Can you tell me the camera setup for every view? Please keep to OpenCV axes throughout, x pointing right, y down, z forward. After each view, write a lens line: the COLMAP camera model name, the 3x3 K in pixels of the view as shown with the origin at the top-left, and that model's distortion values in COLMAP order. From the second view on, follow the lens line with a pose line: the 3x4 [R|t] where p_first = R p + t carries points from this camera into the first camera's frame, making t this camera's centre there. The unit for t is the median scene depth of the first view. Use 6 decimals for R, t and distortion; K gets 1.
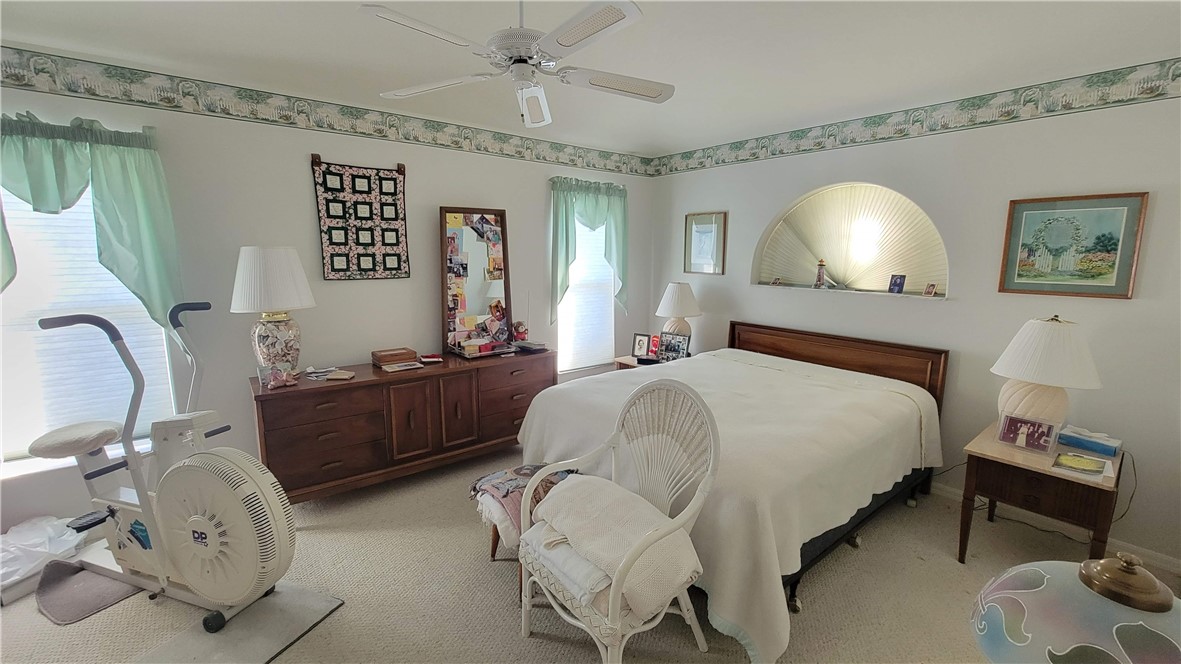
lens RADIAL K [[479.6, 0, 592.4], [0, 479.6, 323.4], [0, 0, 1]] dist [-0.009249, 0.000475]
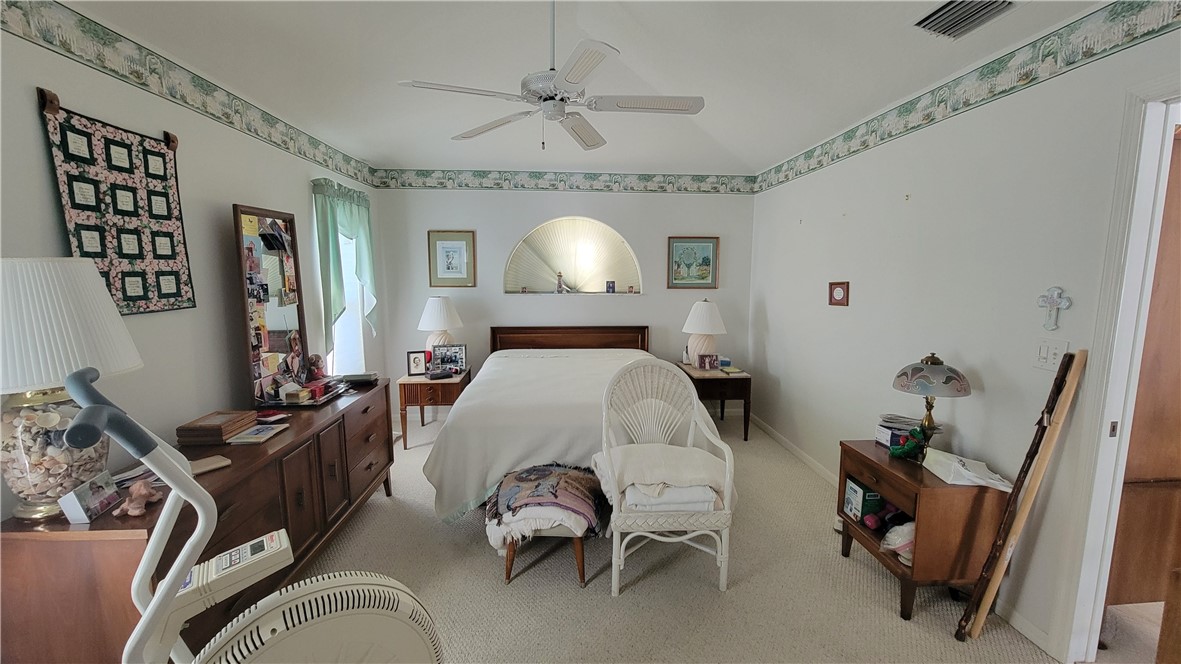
lens RADIAL K [[479.6, 0, 592.4], [0, 479.6, 323.4], [0, 0, 1]] dist [-0.009249, 0.000475]
pose [[0.568960, -0.099754, 0.816293, -0.632748], [0.124697, 0.991603, 0.034264, -0.029370], [-0.812856, 0.082295, 0.576621, 0.189063]]
